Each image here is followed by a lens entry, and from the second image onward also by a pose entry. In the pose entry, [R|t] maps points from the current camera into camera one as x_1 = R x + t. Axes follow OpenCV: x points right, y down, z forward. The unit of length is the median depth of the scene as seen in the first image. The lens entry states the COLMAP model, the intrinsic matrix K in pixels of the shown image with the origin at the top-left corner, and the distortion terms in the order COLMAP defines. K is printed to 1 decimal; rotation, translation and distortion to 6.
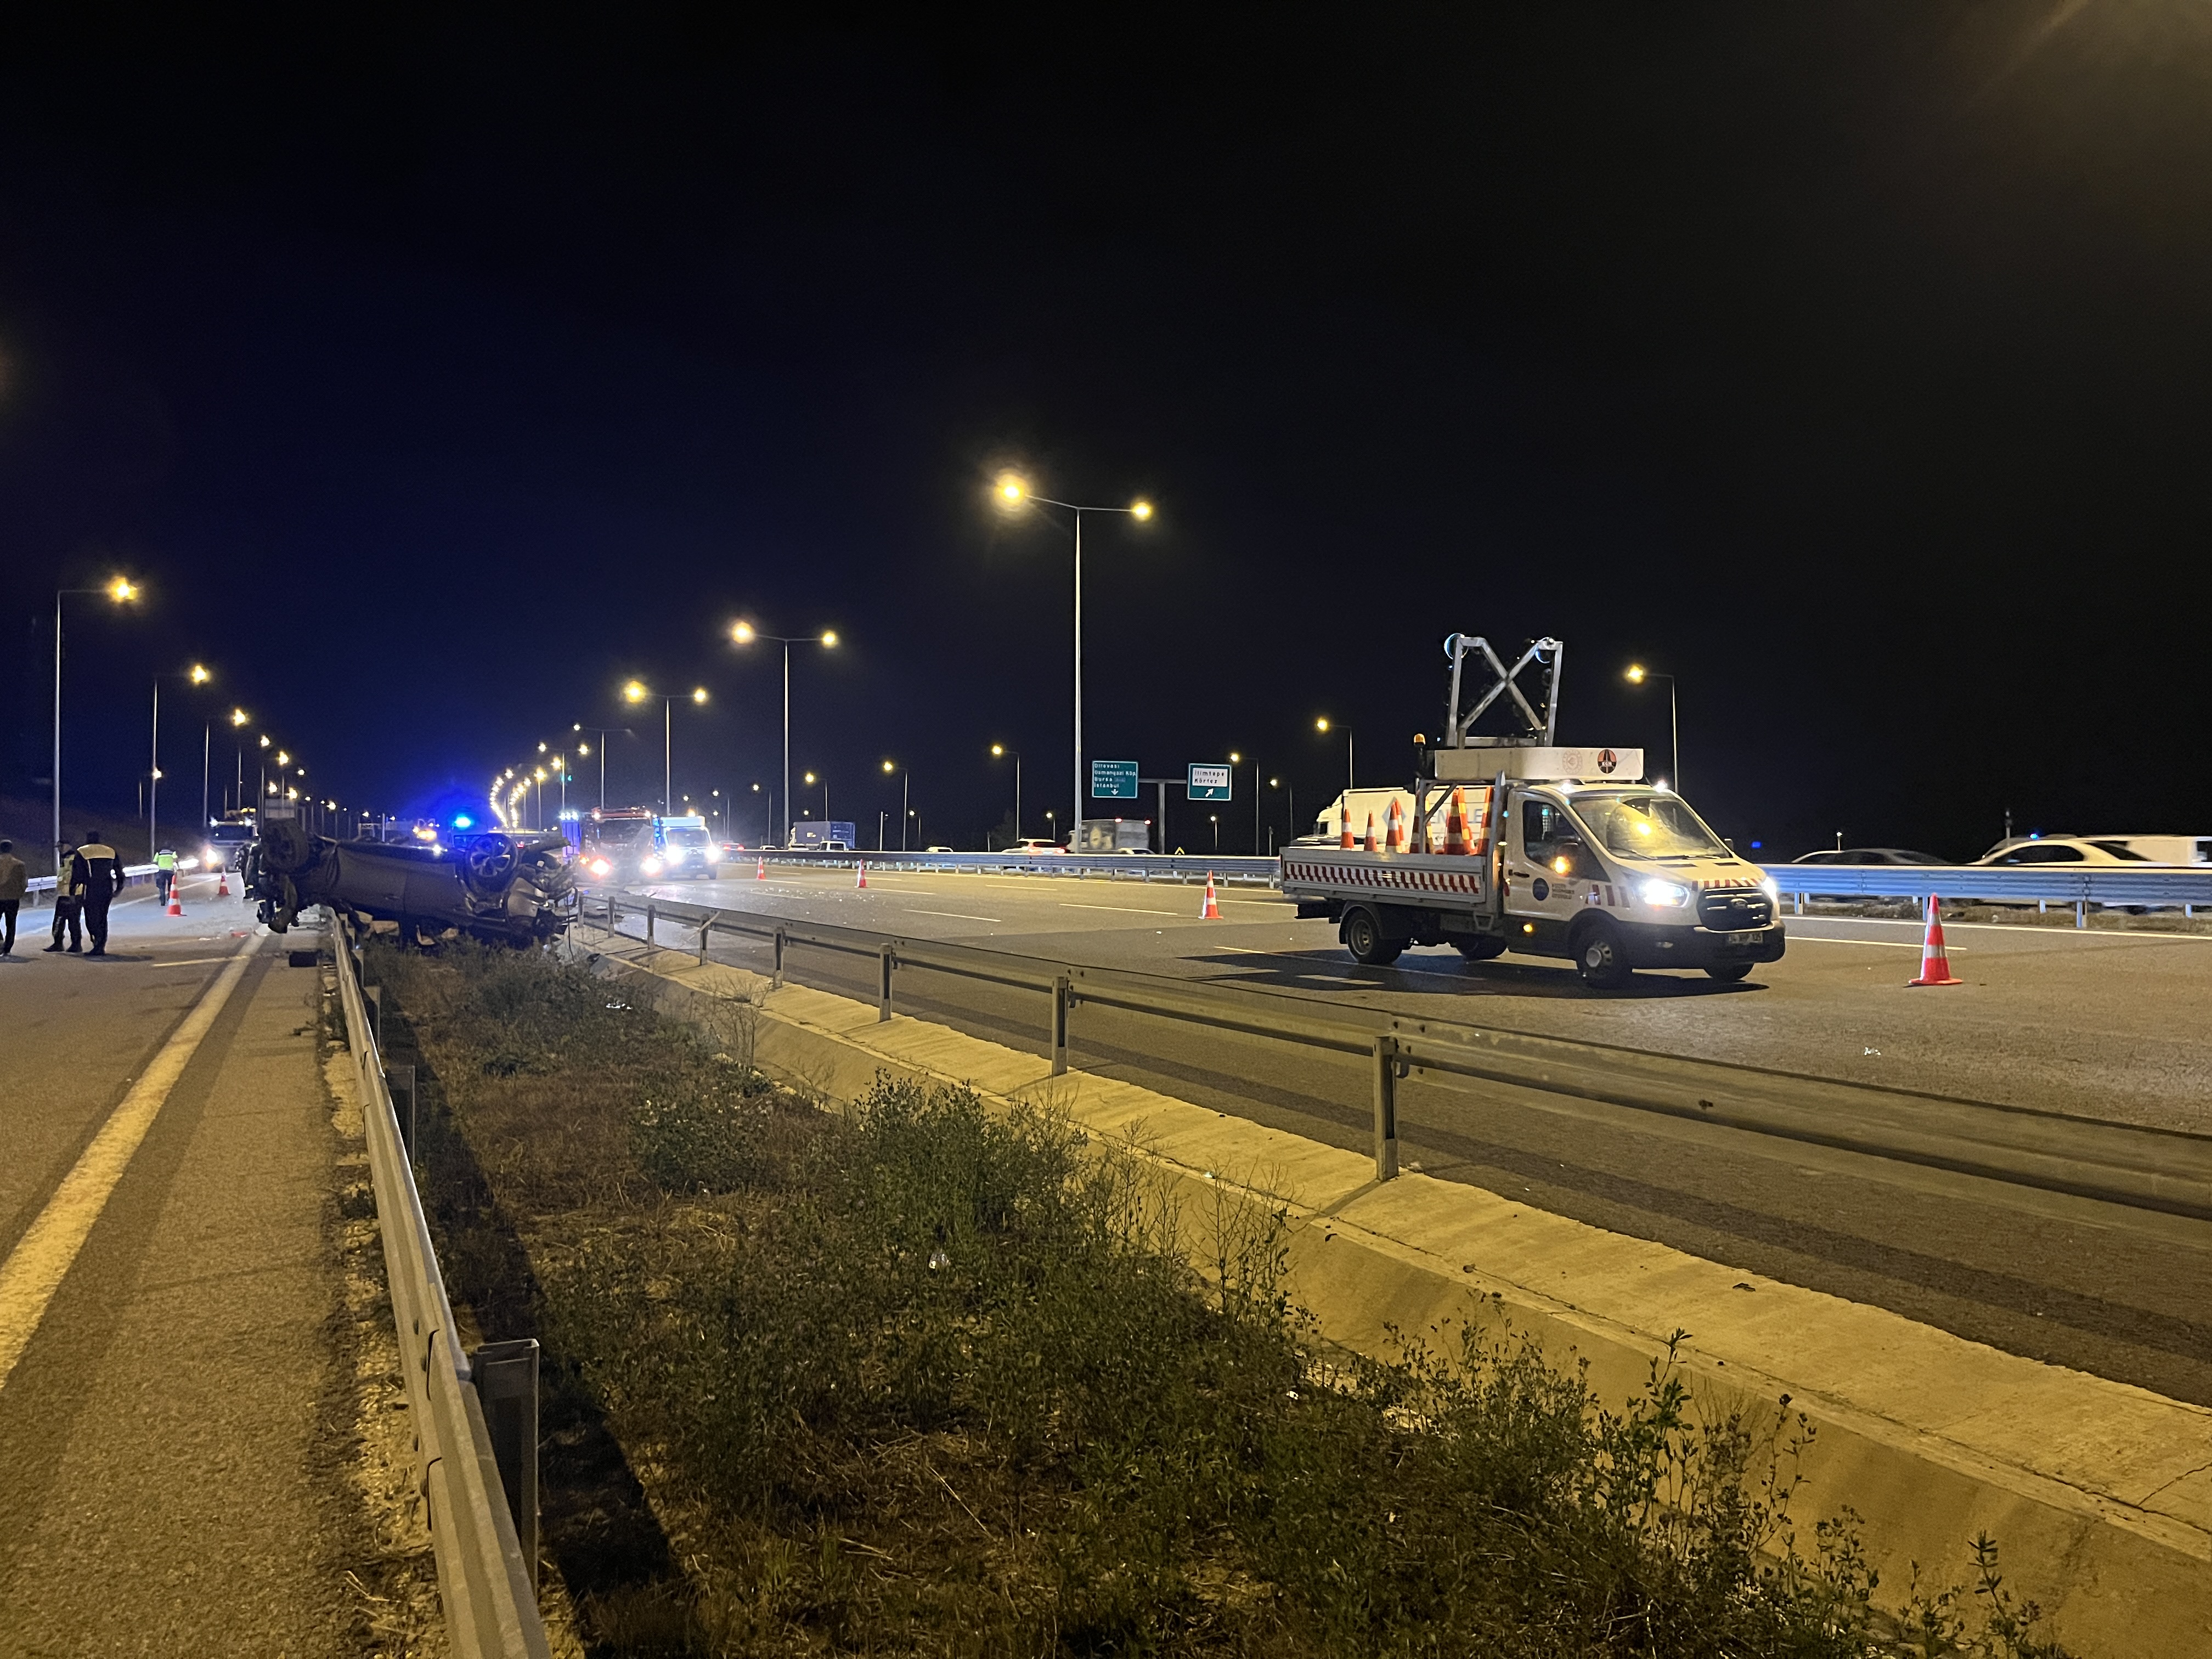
lens RADIAL K [[1655.6, 0, 1173.3], [0, 1655.6, 834.4], [0, 0, 1]] dist [-0.022116, -0.001818]
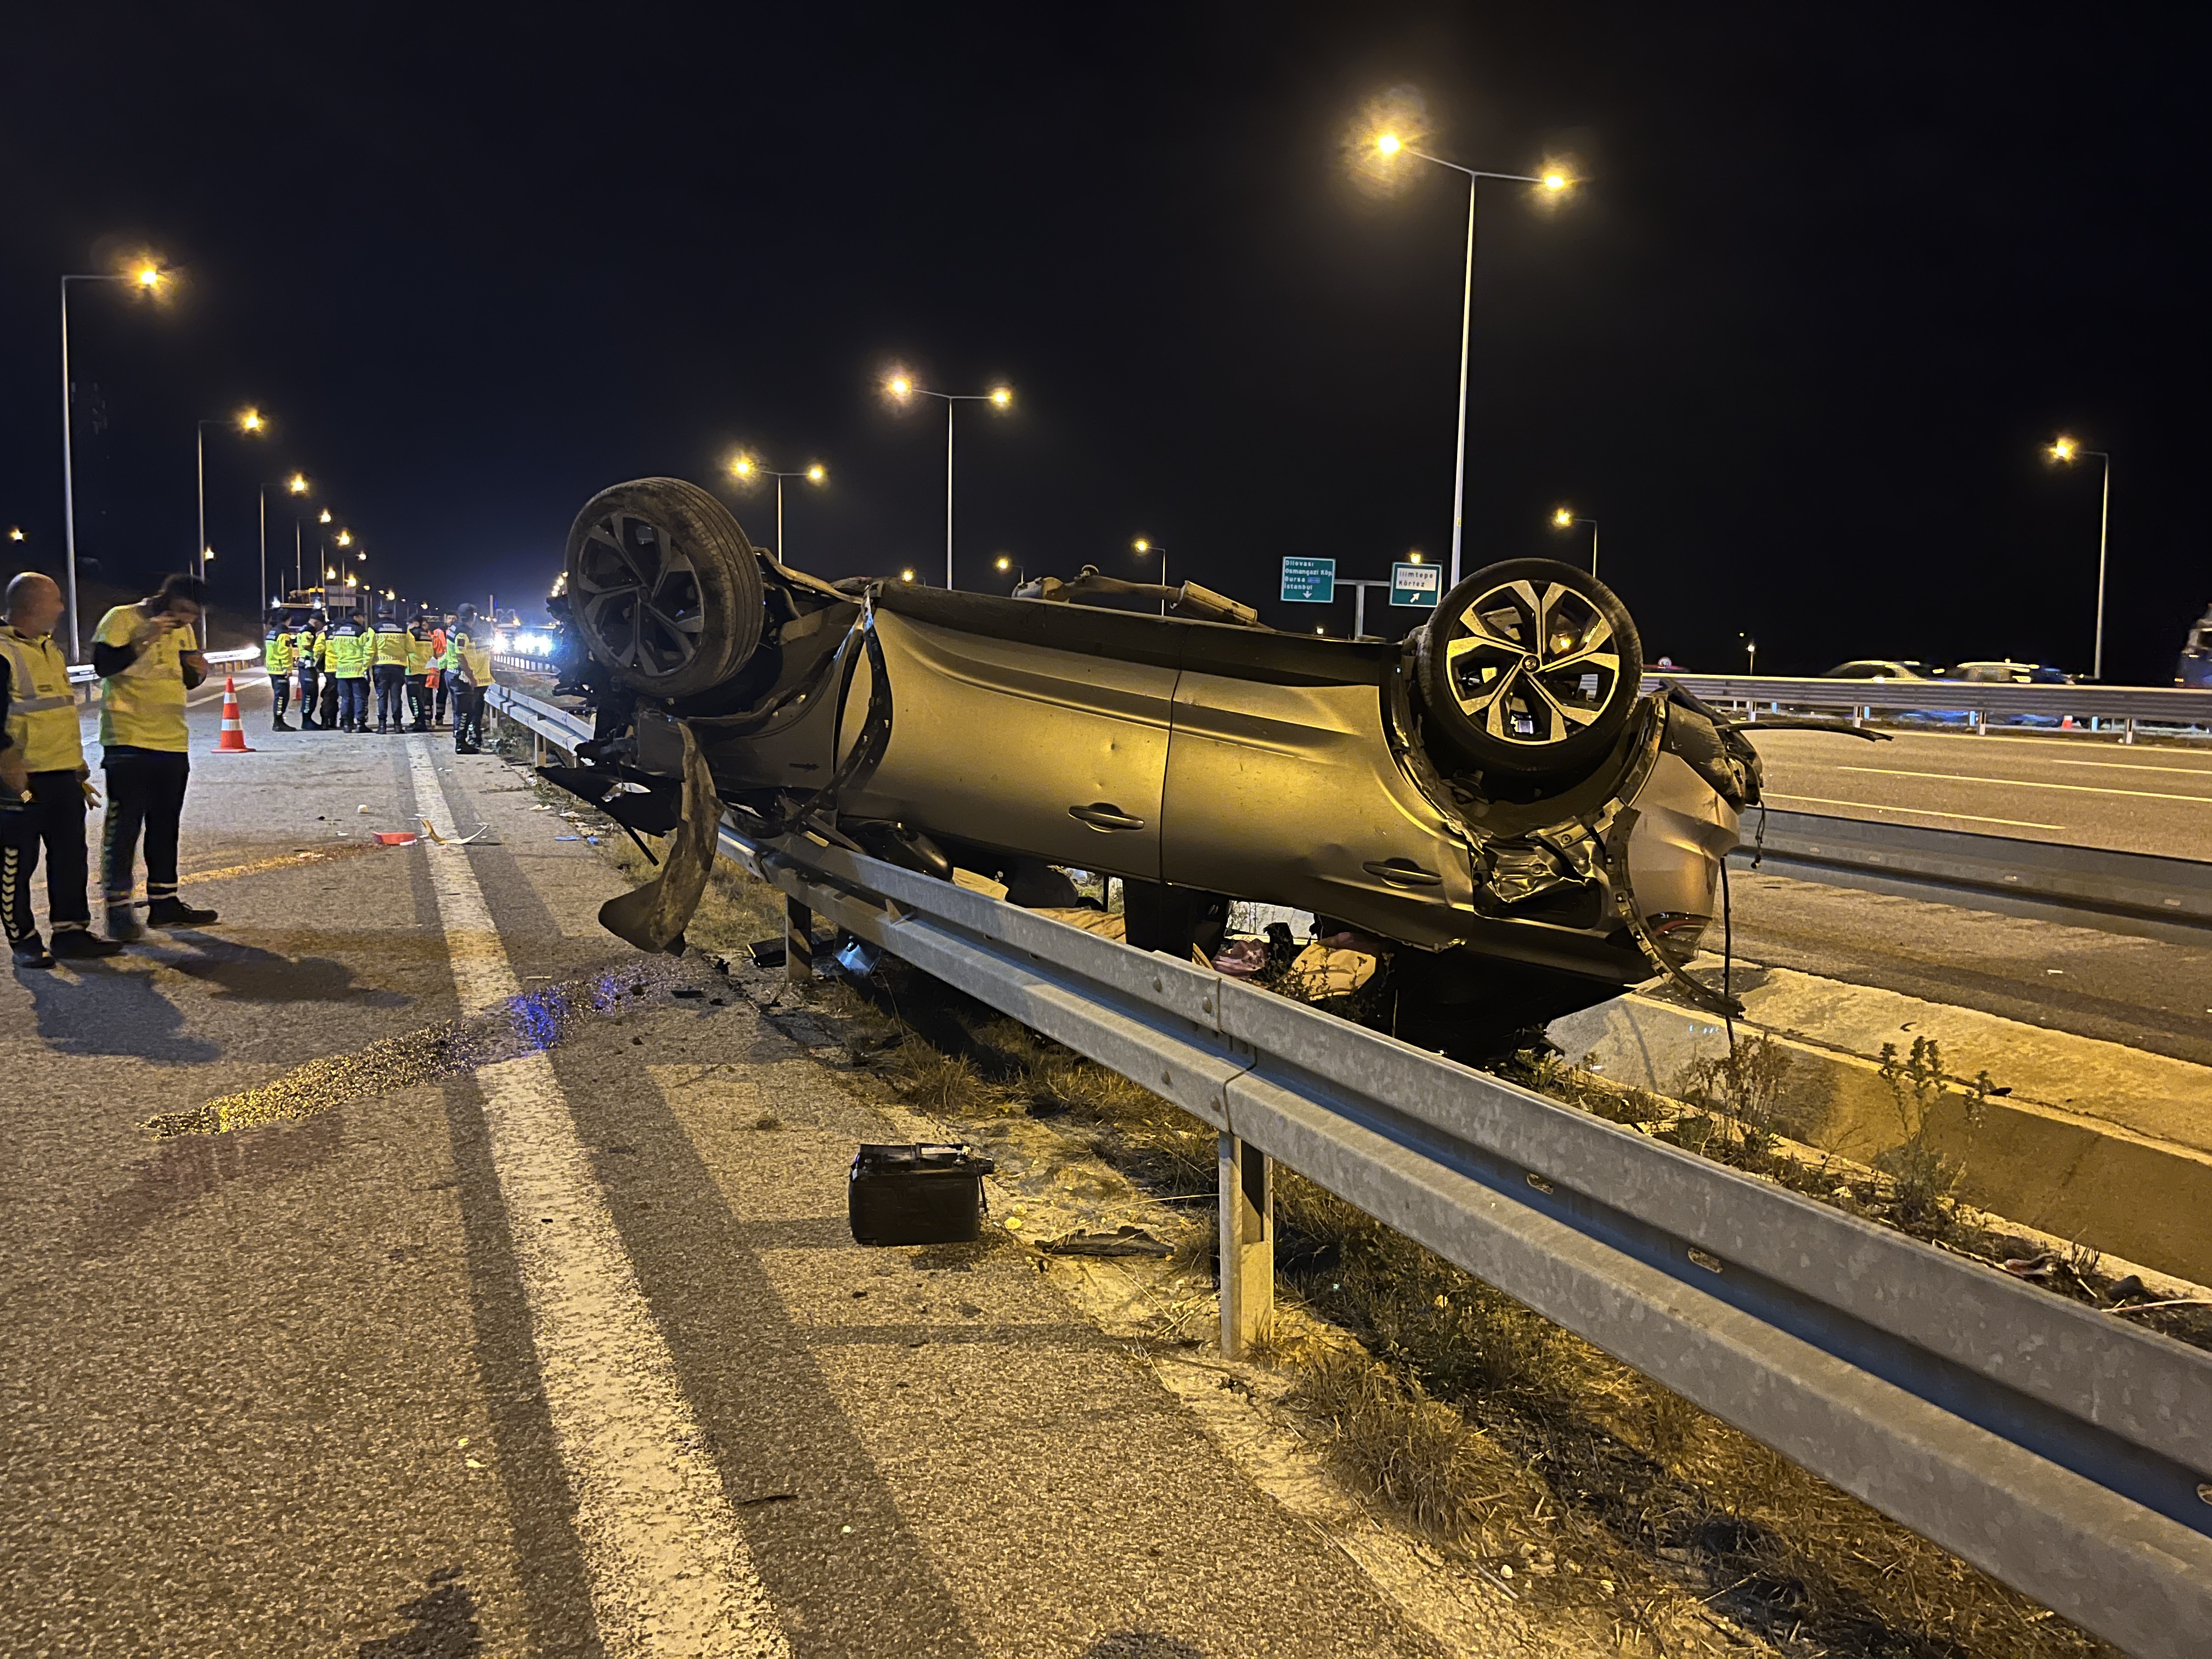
lens RADIAL K [[1655.6, 0, 1173.3], [0, 1655.6, 834.4], [0, 0, 1]] dist [-0.022116, -0.001818]
pose [[0.999312, 0.026852, -0.025589, -0.097631], [-0.023776, 0.993224, 0.113755, 0.002662], [0.028470, -0.113069, 0.993179, 0.160868]]
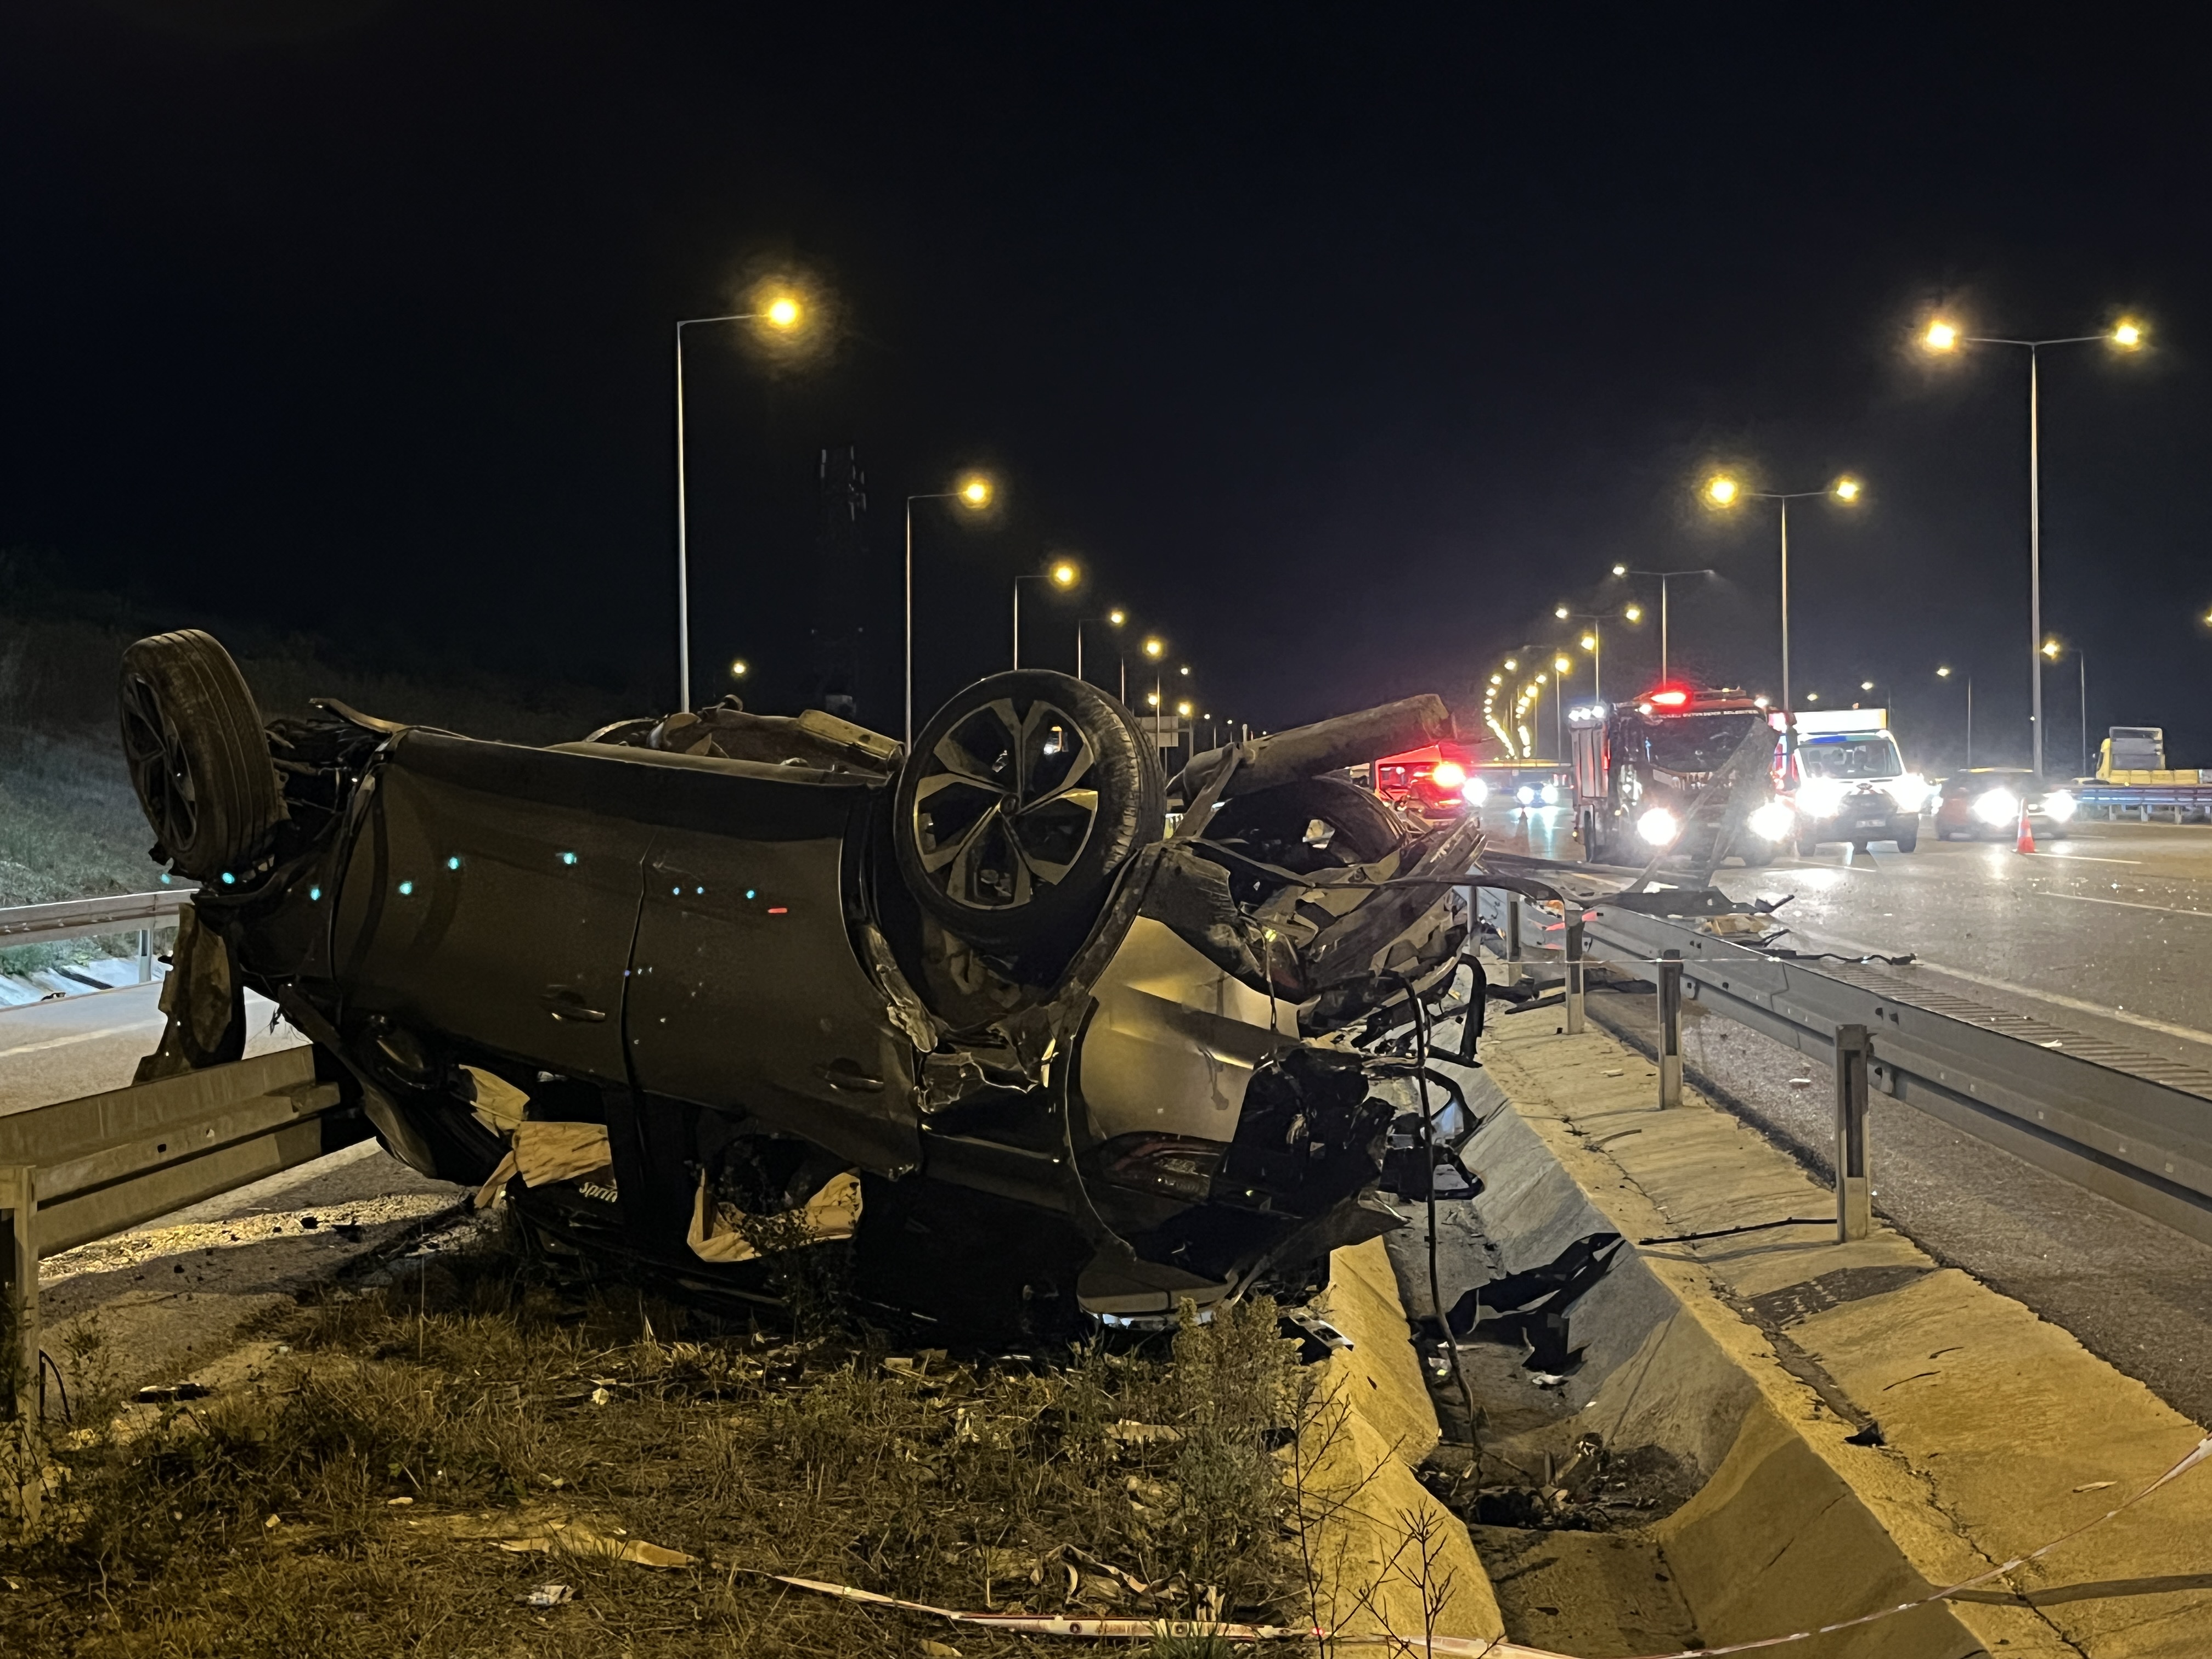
lens RADIAL K [[2791.1, 0, 1106.0], [0, 2791.1, 829.5], [0, 0, 1]] dist [0.333749, -1.681499]
pose [[0.862819, -0.004086, -0.505496, -0.052792], [0.015882, 0.999693, 0.019028, 0.002334], [0.505263, -0.024446, 0.862619, 0.157170]]
